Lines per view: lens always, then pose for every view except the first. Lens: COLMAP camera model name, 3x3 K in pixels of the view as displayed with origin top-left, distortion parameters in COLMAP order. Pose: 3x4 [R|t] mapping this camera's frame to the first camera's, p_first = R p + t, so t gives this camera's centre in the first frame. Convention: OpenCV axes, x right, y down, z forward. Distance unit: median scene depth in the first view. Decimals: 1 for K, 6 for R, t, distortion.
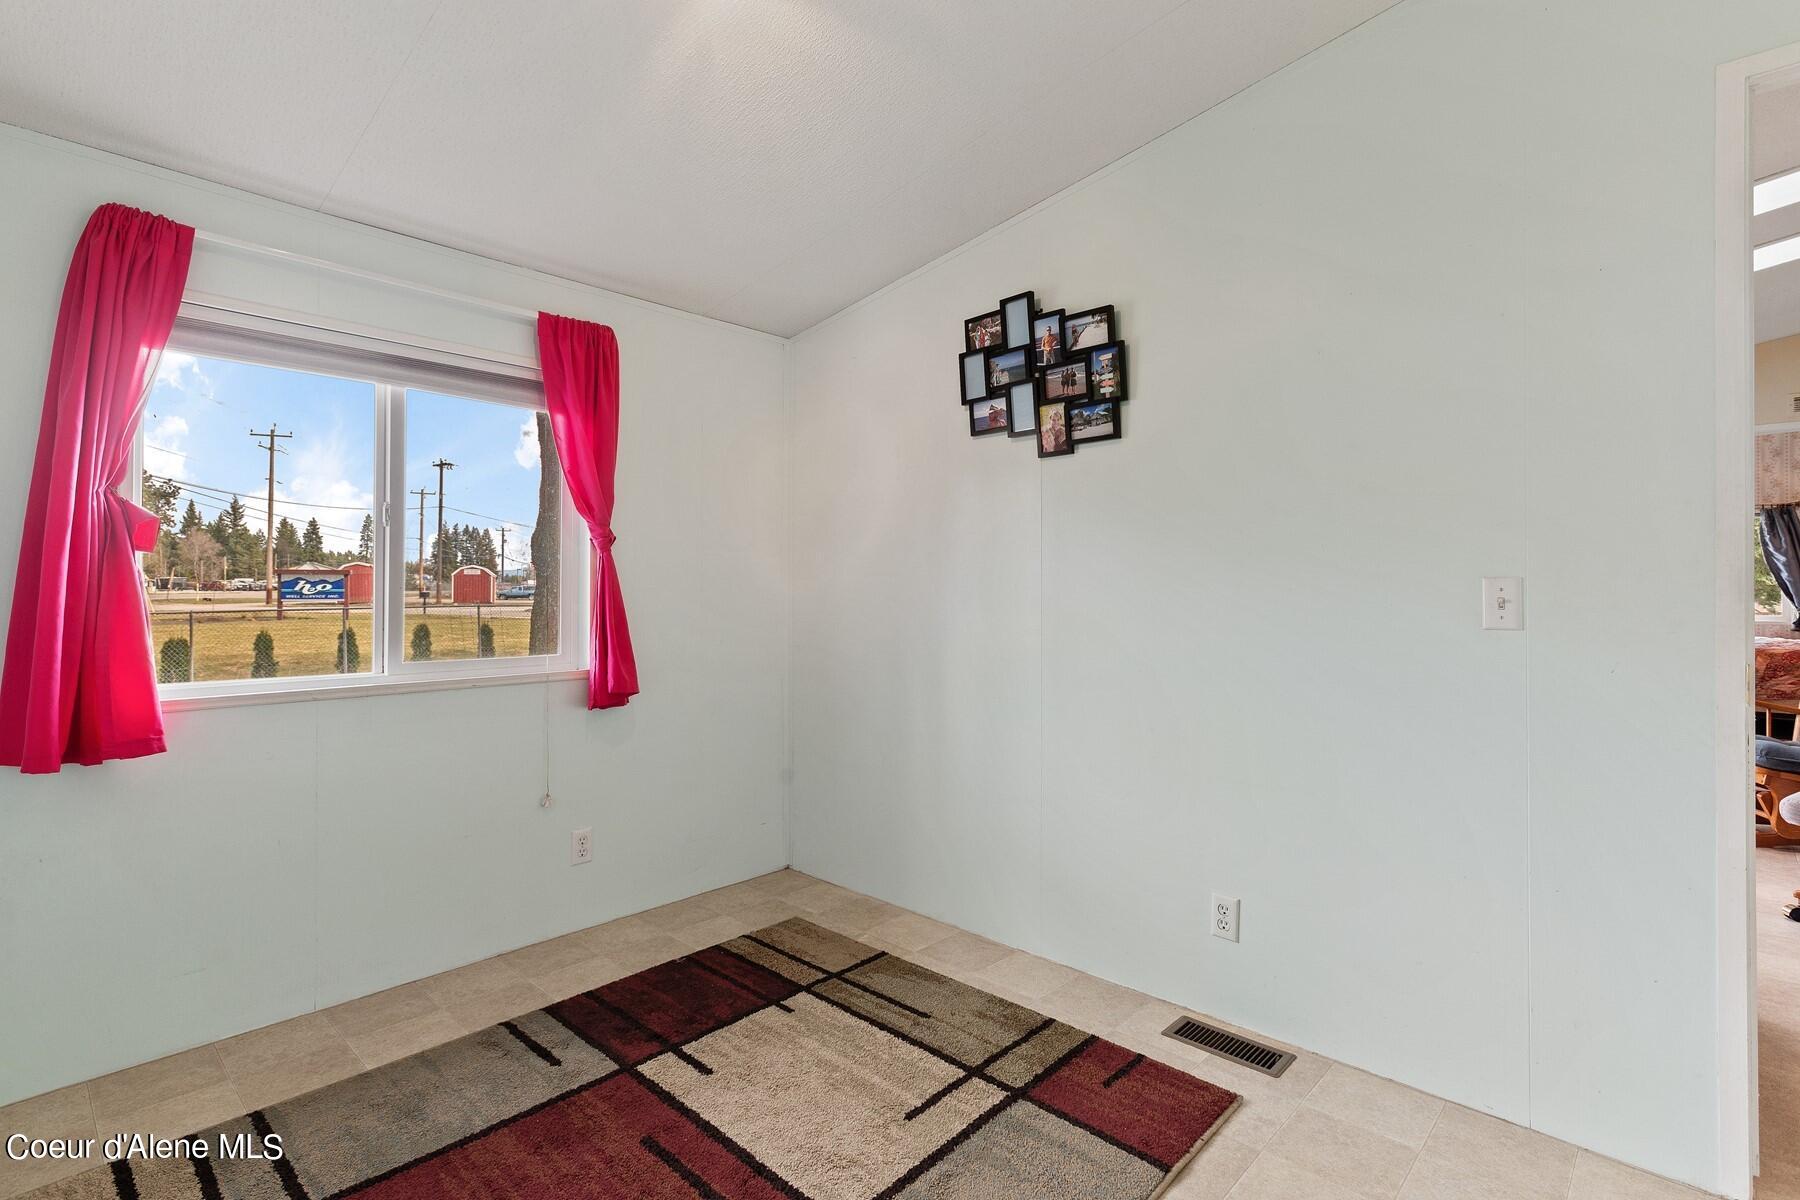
lens RADIAL K [[865.3, 0, 897.7], [0, 865.3, 593.2], [0, 0, 1]] dist [0.003028, 0.001294]
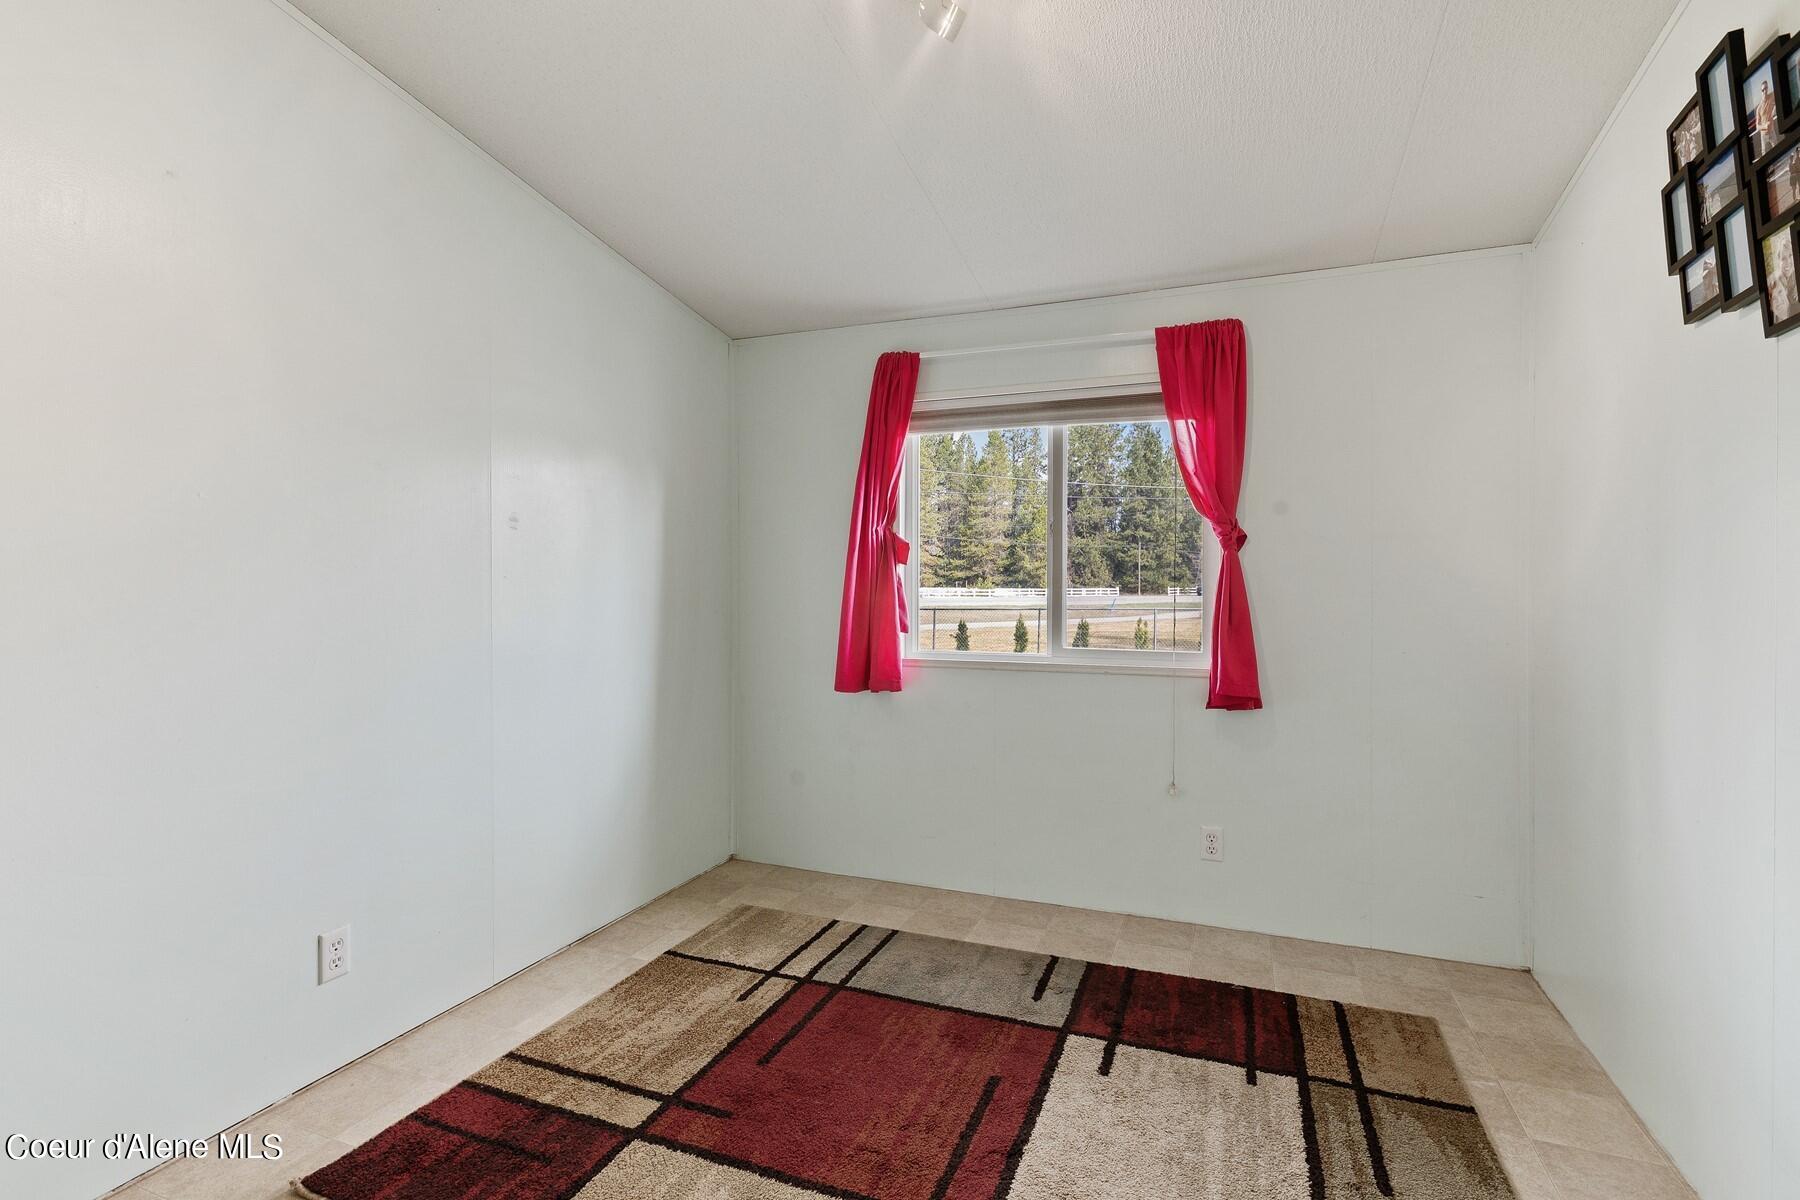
lens RADIAL K [[865.3, 0, 897.7], [0, 865.3, 593.2], [0, 0, 1]] dist [0.003028, 0.001294]
pose [[0.352274, 0.005628, -0.935880, 0.534224], [-0.002779, 0.999984, 0.004967, -0.002712], [0.935893, 0.000851, 0.352284, 0.363299]]
